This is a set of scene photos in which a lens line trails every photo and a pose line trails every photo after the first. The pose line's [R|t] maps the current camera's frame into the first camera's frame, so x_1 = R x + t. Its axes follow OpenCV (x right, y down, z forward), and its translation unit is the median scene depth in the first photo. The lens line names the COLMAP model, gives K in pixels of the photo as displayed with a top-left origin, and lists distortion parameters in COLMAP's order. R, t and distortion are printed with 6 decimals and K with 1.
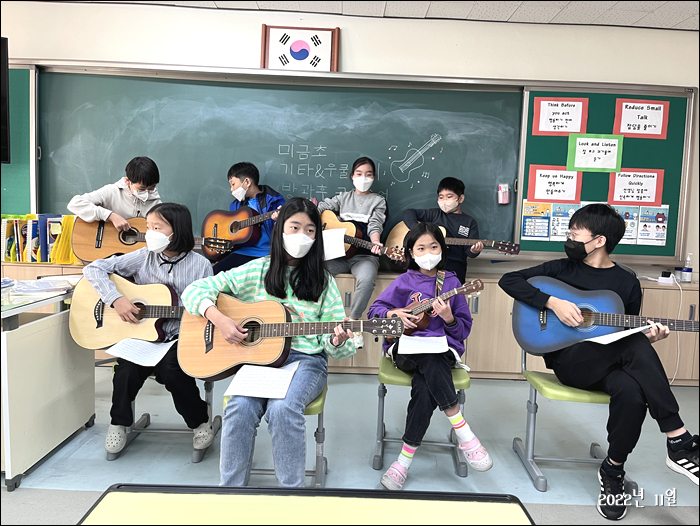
lens RADIAL K [[528.3, 0, 348.3], [0, 528.3, 259.6], [0, 0, 1]] dist [0.035483, -0.066756]
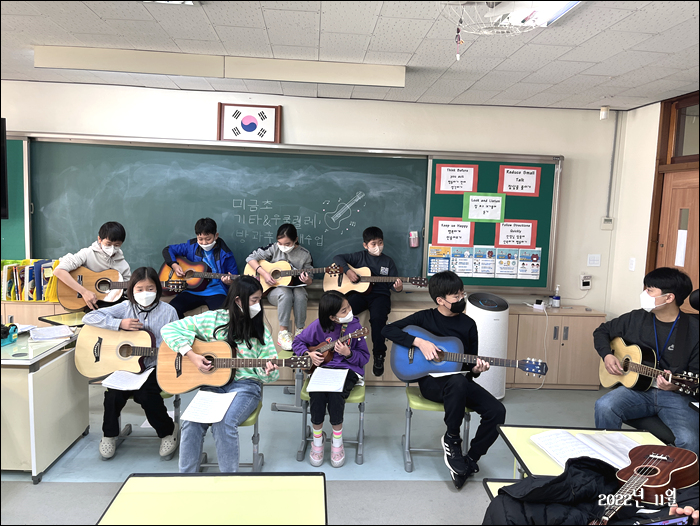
lens RADIAL K [[528.3, 0, 351.9], [0, 528.3, 258.5], [0, 0, 1]] dist [0.035483, -0.066756]
pose [[0.998222, -0.007932, 0.059068, 0.073133], [0.006983, 0.999844, 0.016246, -0.102245], [-0.059187, -0.015805, 0.998122, -0.253476]]
